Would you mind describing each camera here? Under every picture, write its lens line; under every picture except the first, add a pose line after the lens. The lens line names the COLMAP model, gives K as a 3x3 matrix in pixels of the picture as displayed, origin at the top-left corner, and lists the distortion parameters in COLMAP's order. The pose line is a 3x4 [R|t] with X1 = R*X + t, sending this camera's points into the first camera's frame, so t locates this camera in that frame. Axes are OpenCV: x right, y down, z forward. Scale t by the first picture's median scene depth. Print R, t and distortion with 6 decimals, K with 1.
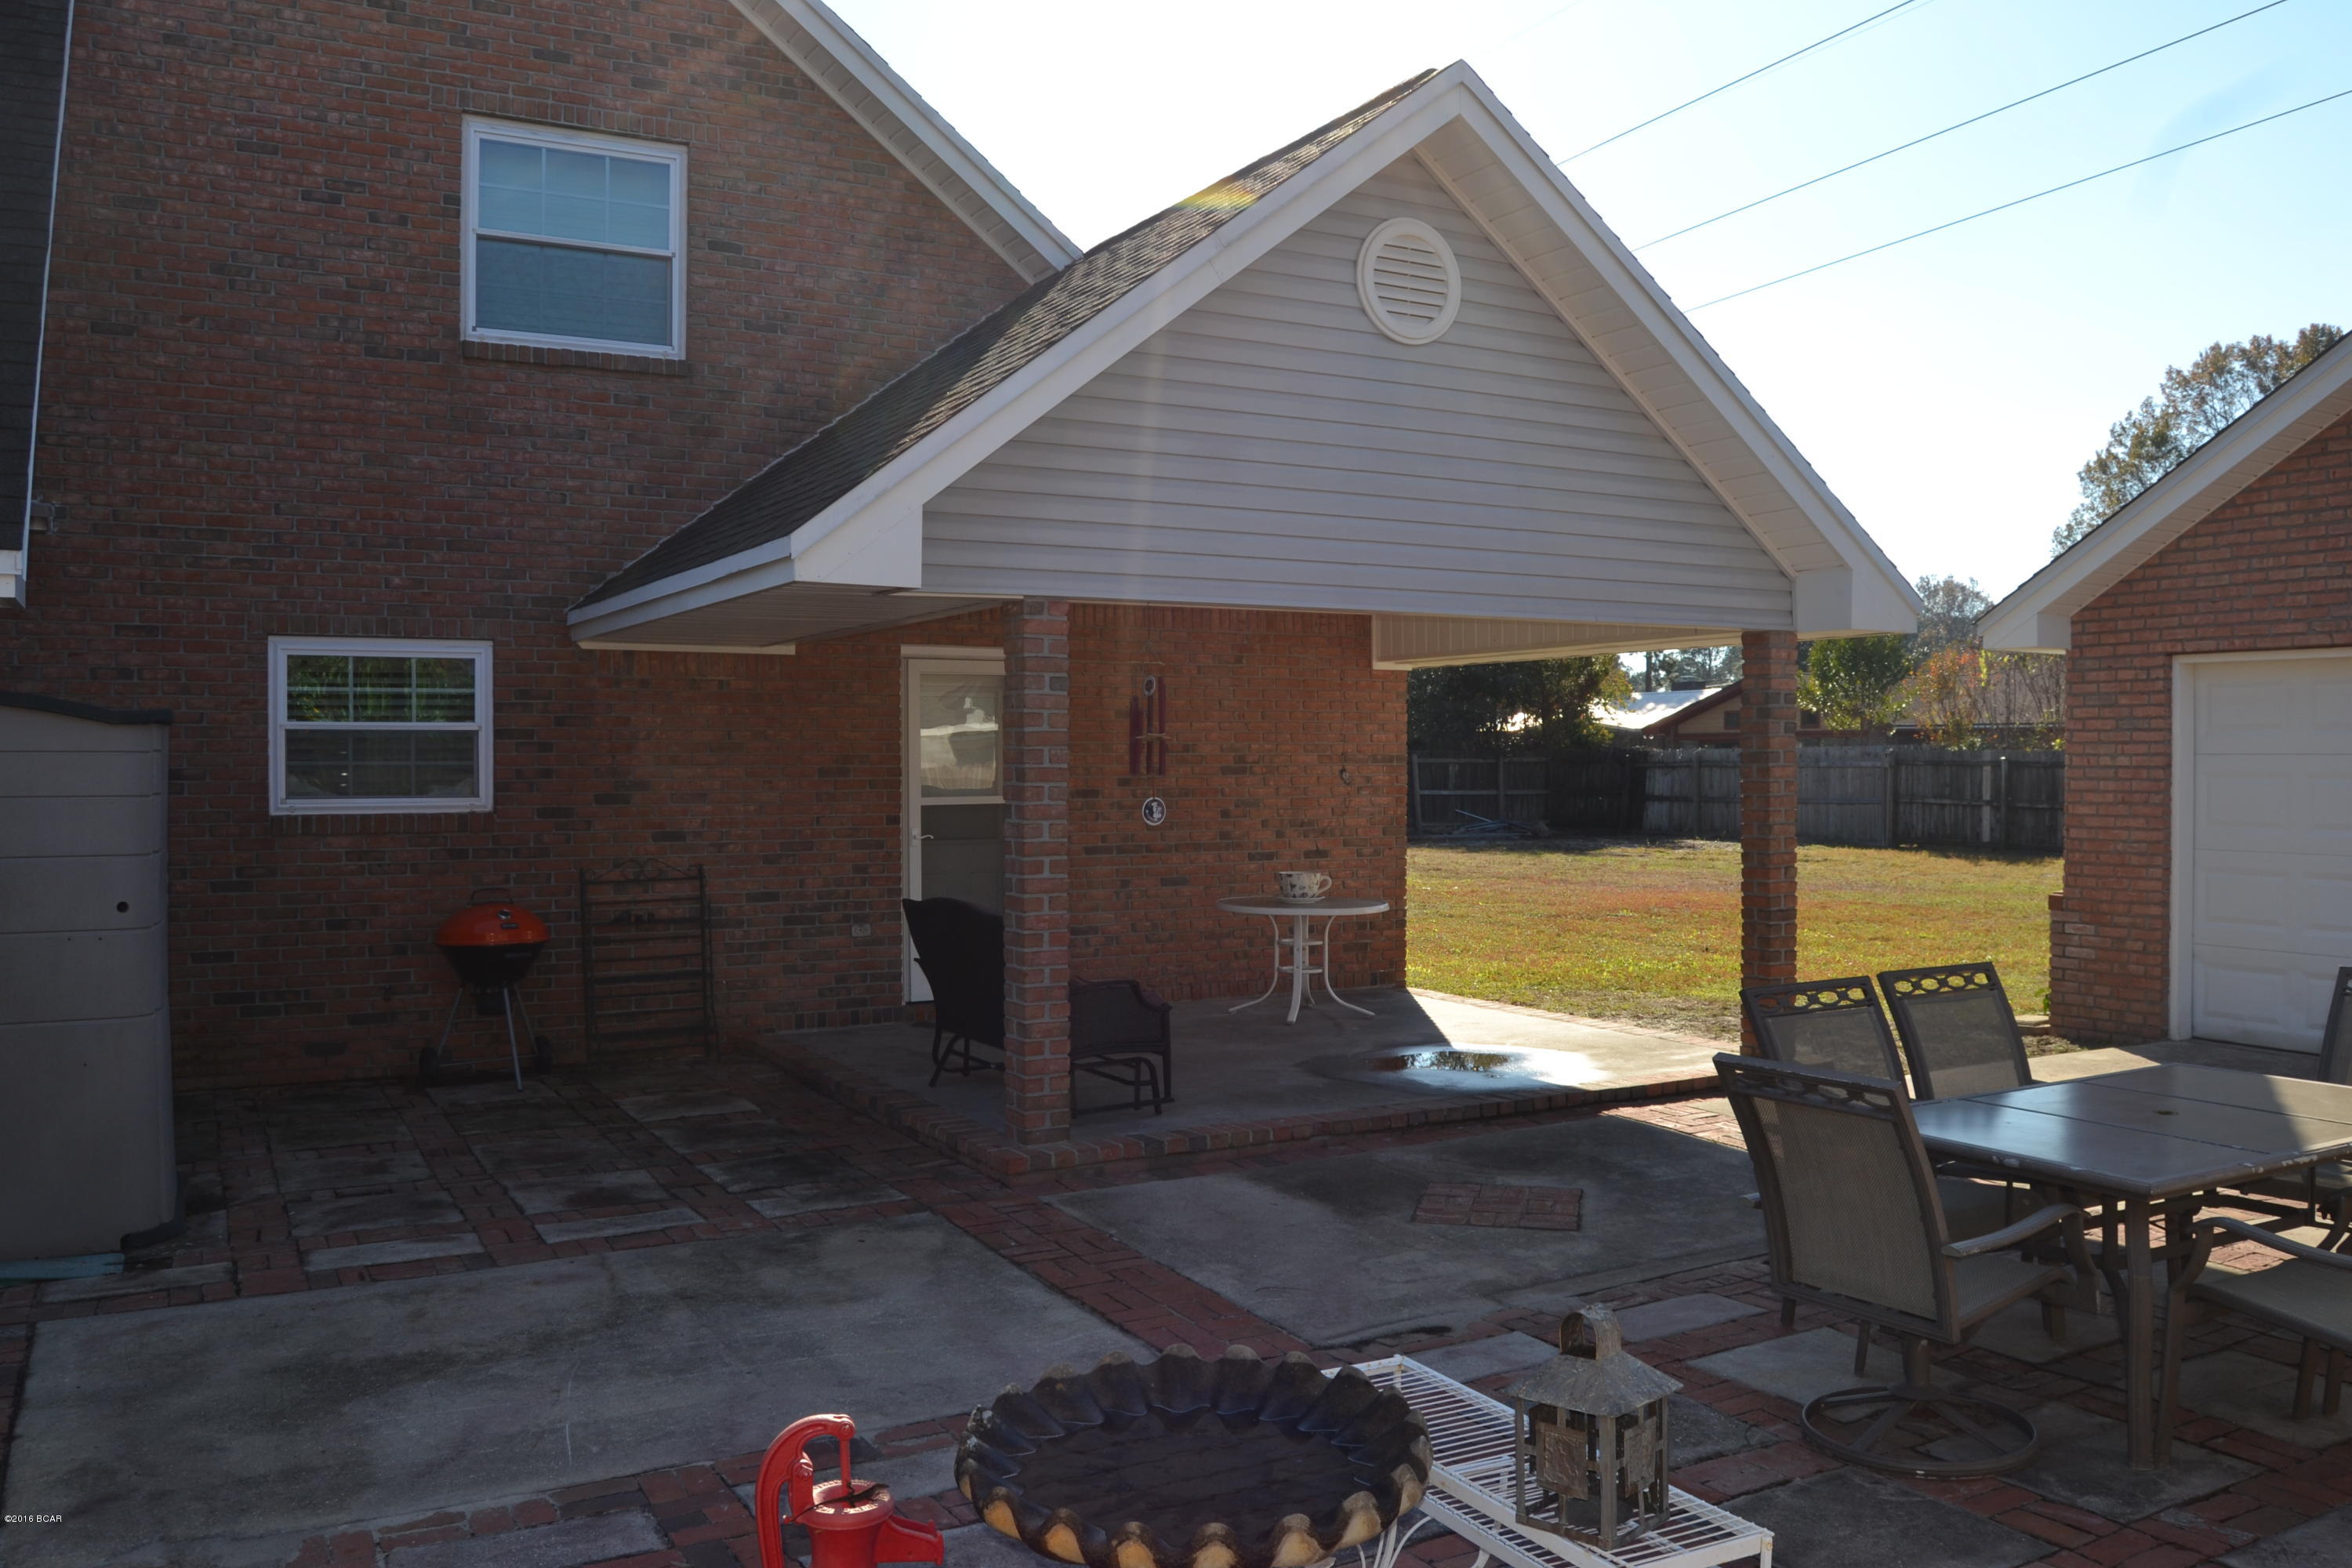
lens RADIAL K [[1865.9, 0, 1188.0], [0, 1865.9, 796.8], [0, 0, 1]] dist [-0.096492, 0.042341]
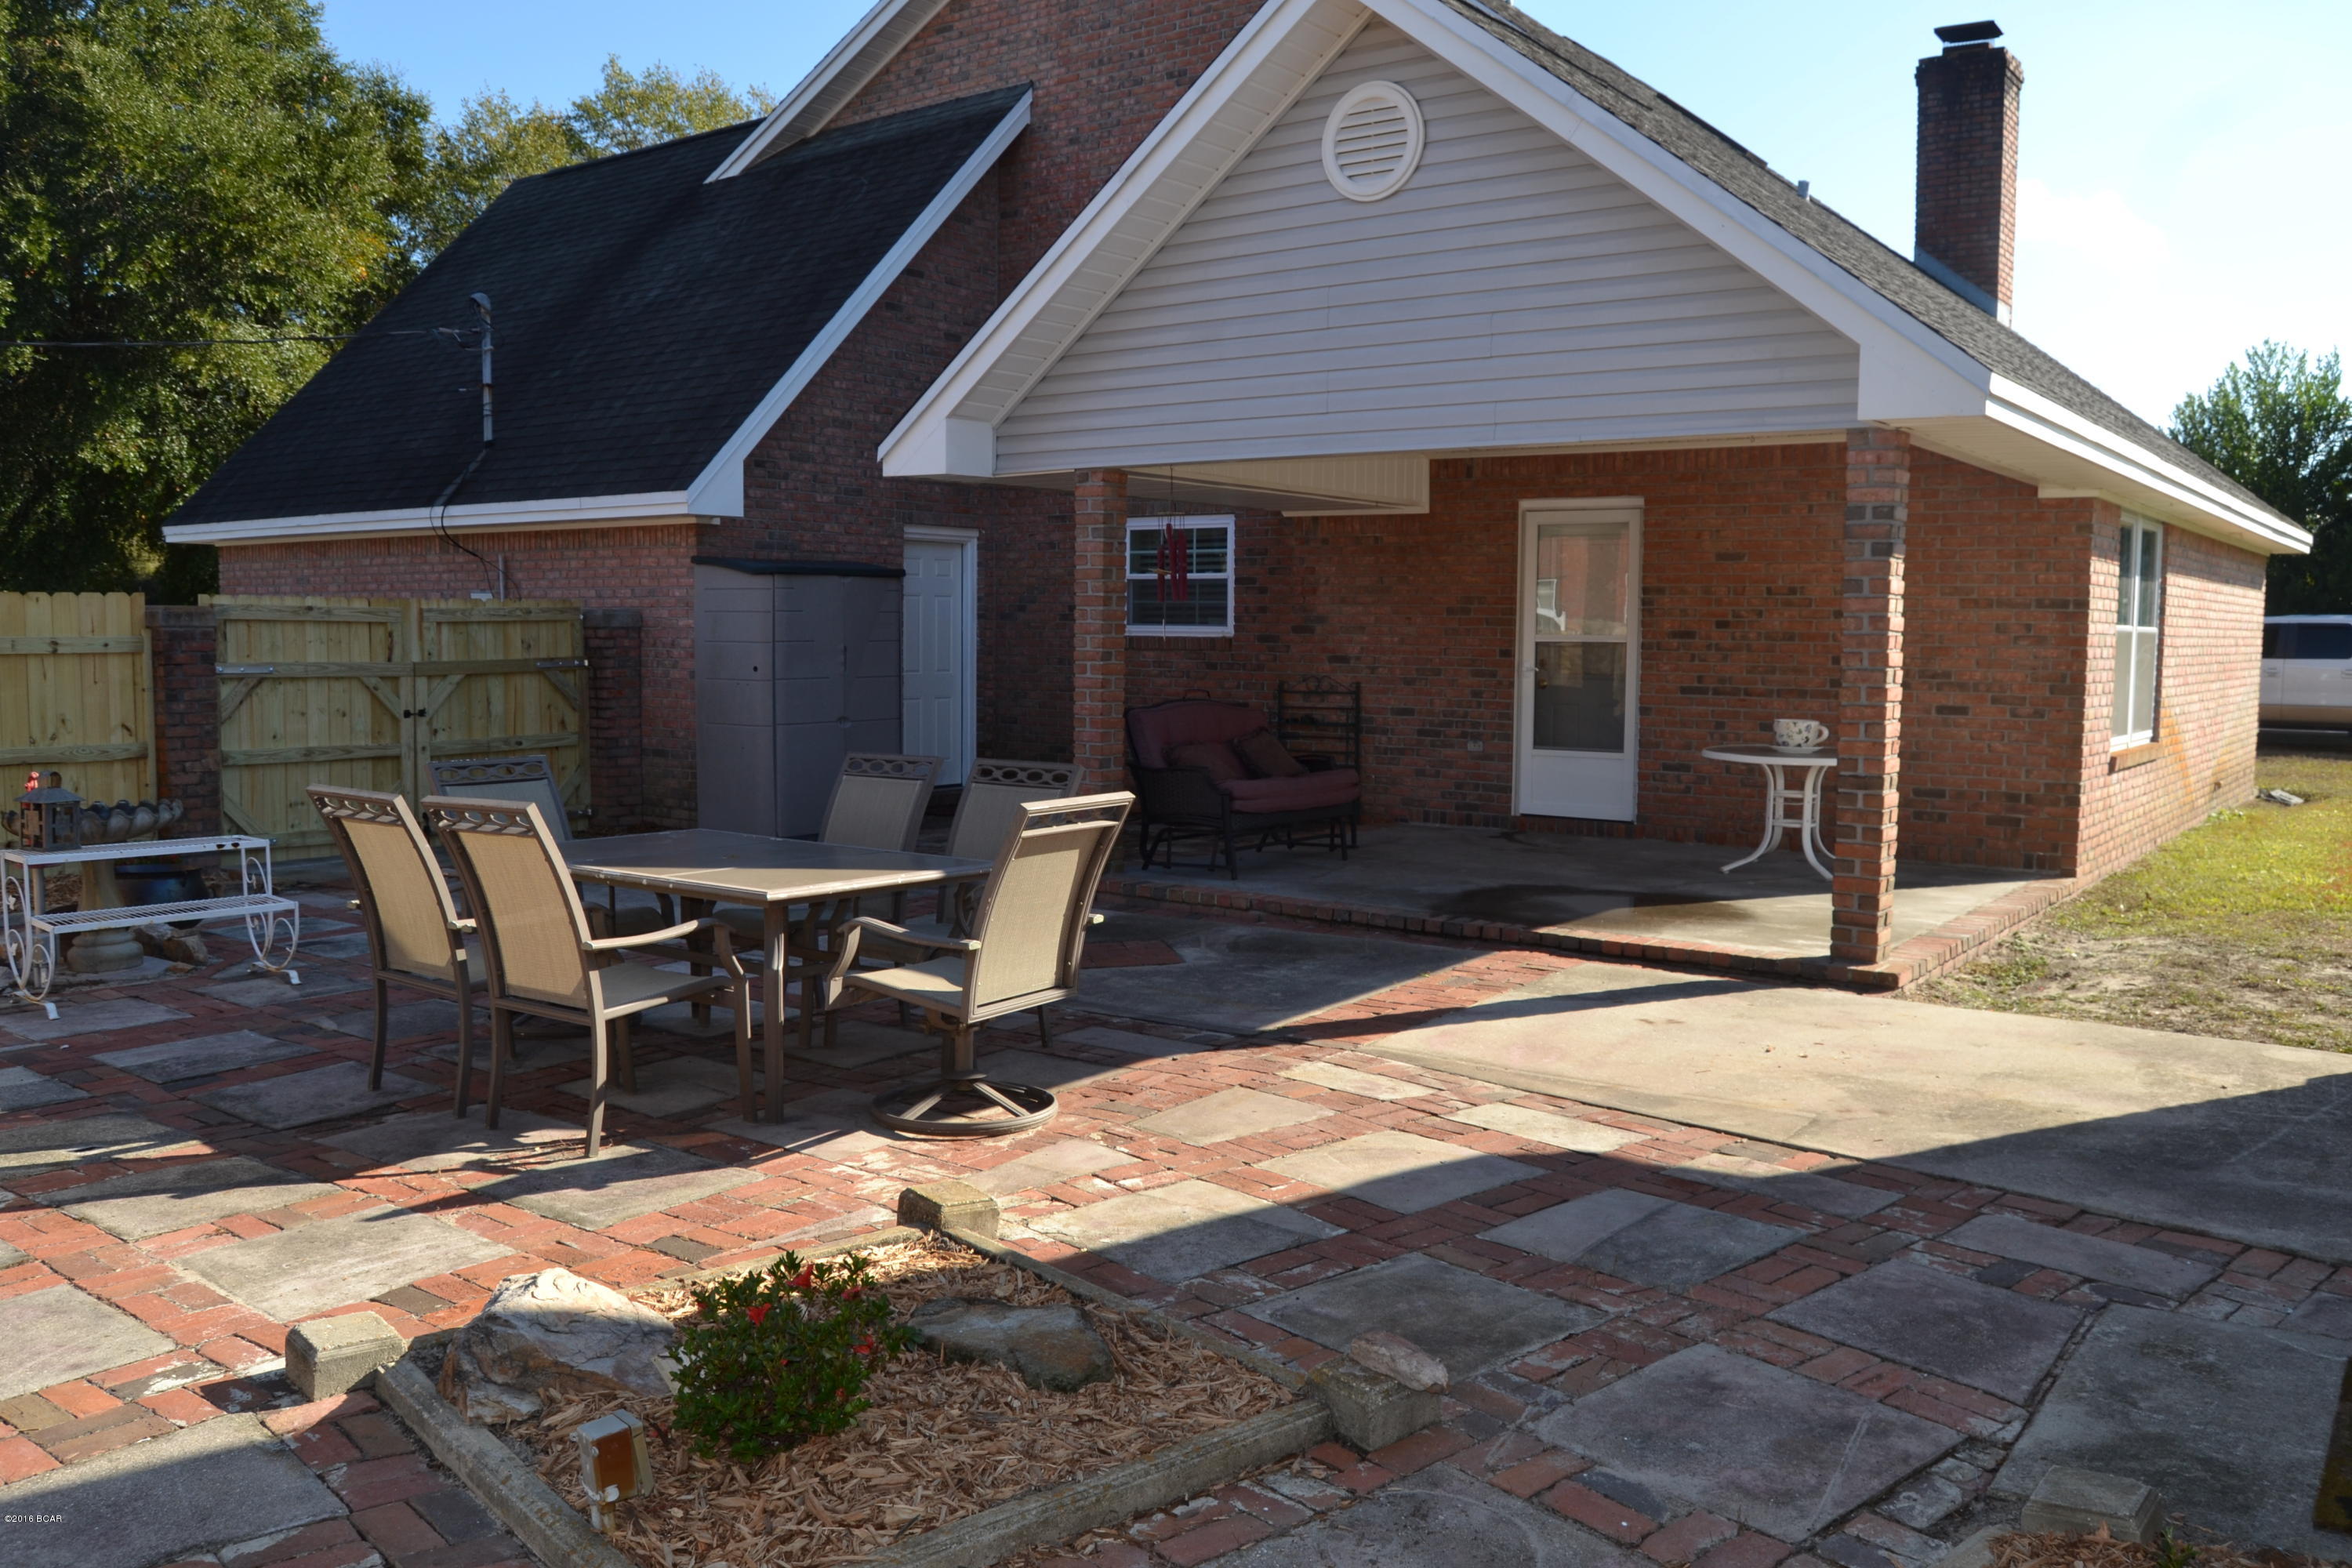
lens RADIAL K [[1865.9, 0, 1193.5], [0, 1865.9, 785.5], [0, 0, 1]] dist [-0.096492, 0.042341]
pose [[0.408172, 0.083396, -0.909088, 0.919167], [-0.028630, 0.996498, 0.078560, 0.010351], [0.912456, -0.006038, 0.409130, 0.397492]]
